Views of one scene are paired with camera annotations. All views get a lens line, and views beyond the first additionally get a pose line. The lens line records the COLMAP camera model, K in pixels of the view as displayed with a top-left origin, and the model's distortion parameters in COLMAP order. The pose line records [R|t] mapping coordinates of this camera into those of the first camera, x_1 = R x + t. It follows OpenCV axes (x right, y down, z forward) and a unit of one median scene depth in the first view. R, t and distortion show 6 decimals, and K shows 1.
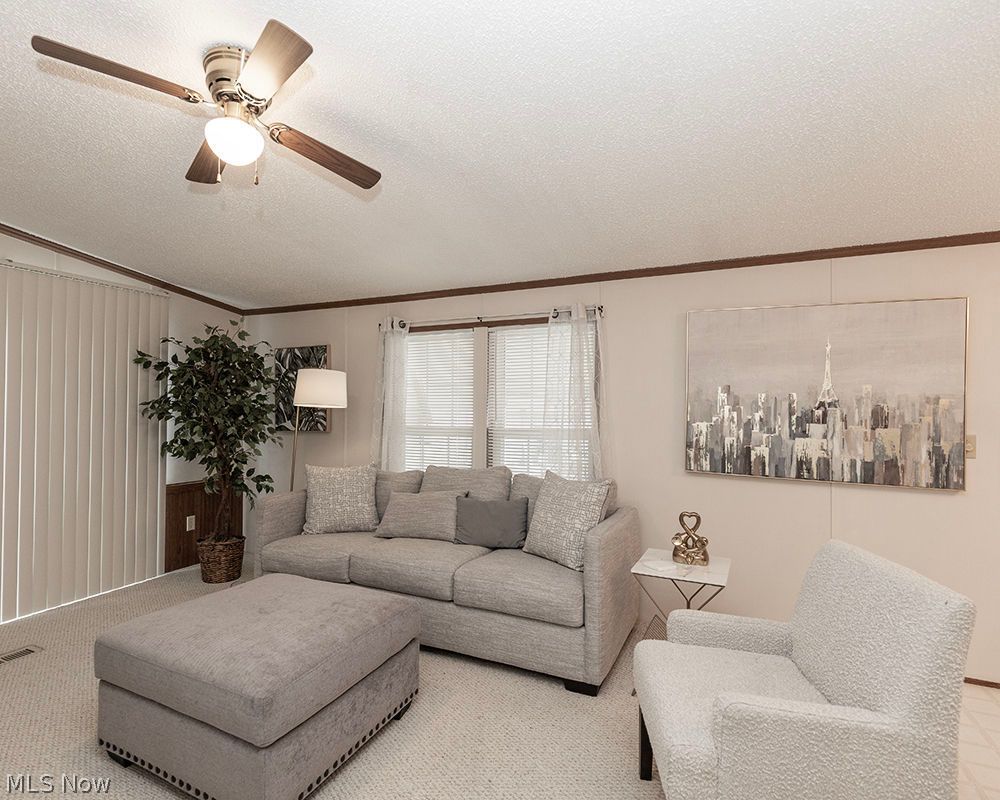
lens RADIAL K [[535.1, 0, 464.2], [0, 535.1, 401.5], [0, 0, 1]] dist [0.007705, -0.000604]
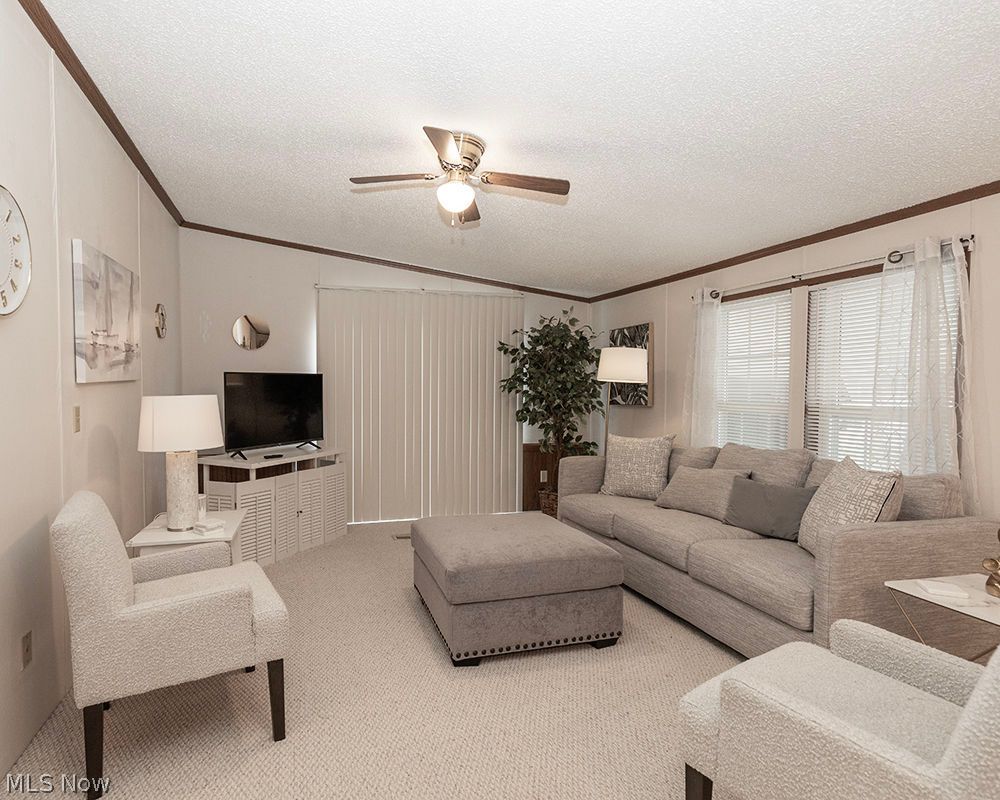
lens RADIAL K [[535.1, 0, 436.3], [0, 535.1, 404.0], [0, 0, 1]] dist [0.007705, -0.000604]
pose [[0.662862, 0.021499, -0.748433, 0.296443], [0.011357, 0.999184, 0.038760, 0.008087], [0.748655, -0.034192, 0.662077, -0.007809]]
